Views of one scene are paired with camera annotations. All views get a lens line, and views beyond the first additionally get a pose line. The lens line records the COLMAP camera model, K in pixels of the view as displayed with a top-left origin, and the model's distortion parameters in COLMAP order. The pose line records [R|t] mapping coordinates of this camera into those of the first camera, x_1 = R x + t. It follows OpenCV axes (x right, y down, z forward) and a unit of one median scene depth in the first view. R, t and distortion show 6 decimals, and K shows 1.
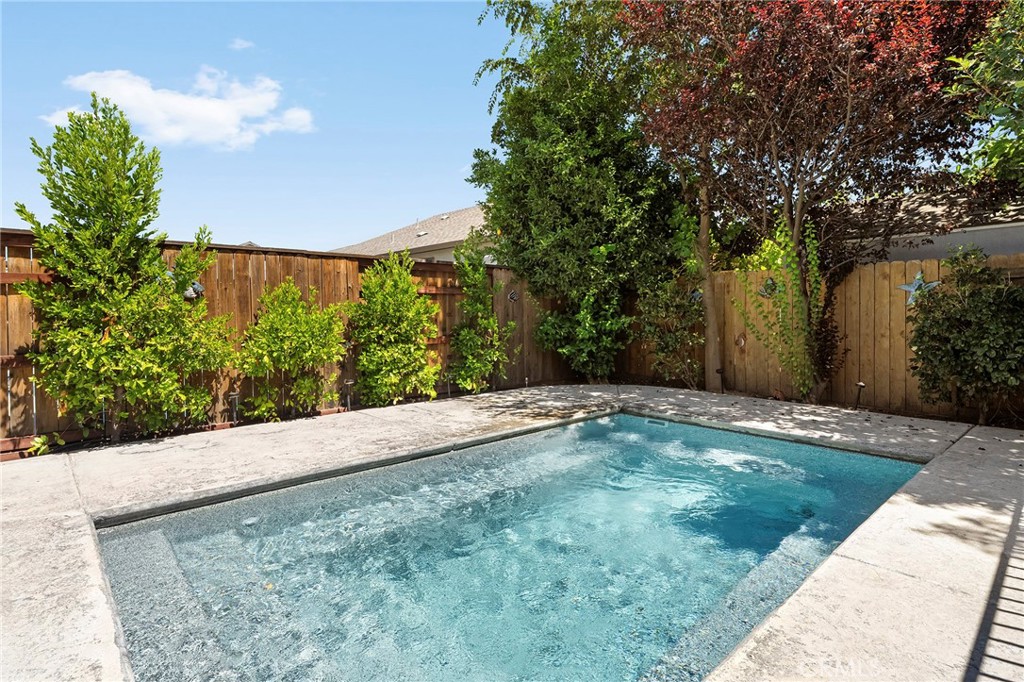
lens RADIAL K [[524.3, 0, 513.2], [0, 524.3, 312.8], [0, 0, 1]] dist [-0.000264, 0.000266]
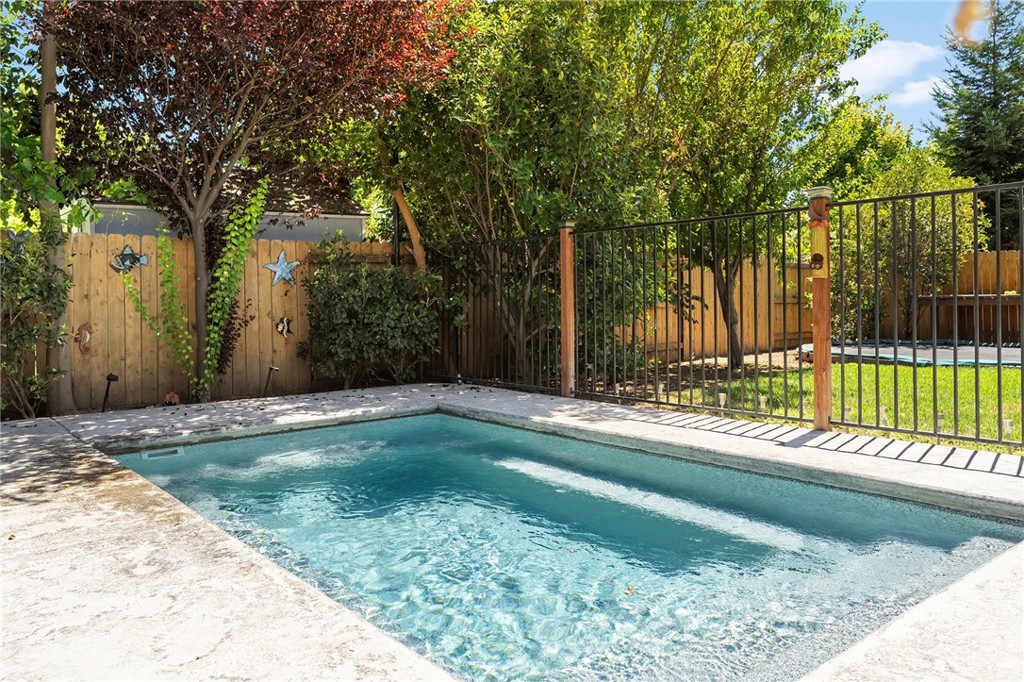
lens RADIAL K [[747.8, 0, 512.6], [0, 747.8, 301.5], [0, 0, 1]] dist [-0.000394, -0.000640]
pose [[0.047074, 0.000994, 0.998891, -0.656405], [0.014473, 0.999894, -0.001677, 0.026234], [-0.998787, 0.014536, 0.047055, 0.521331]]
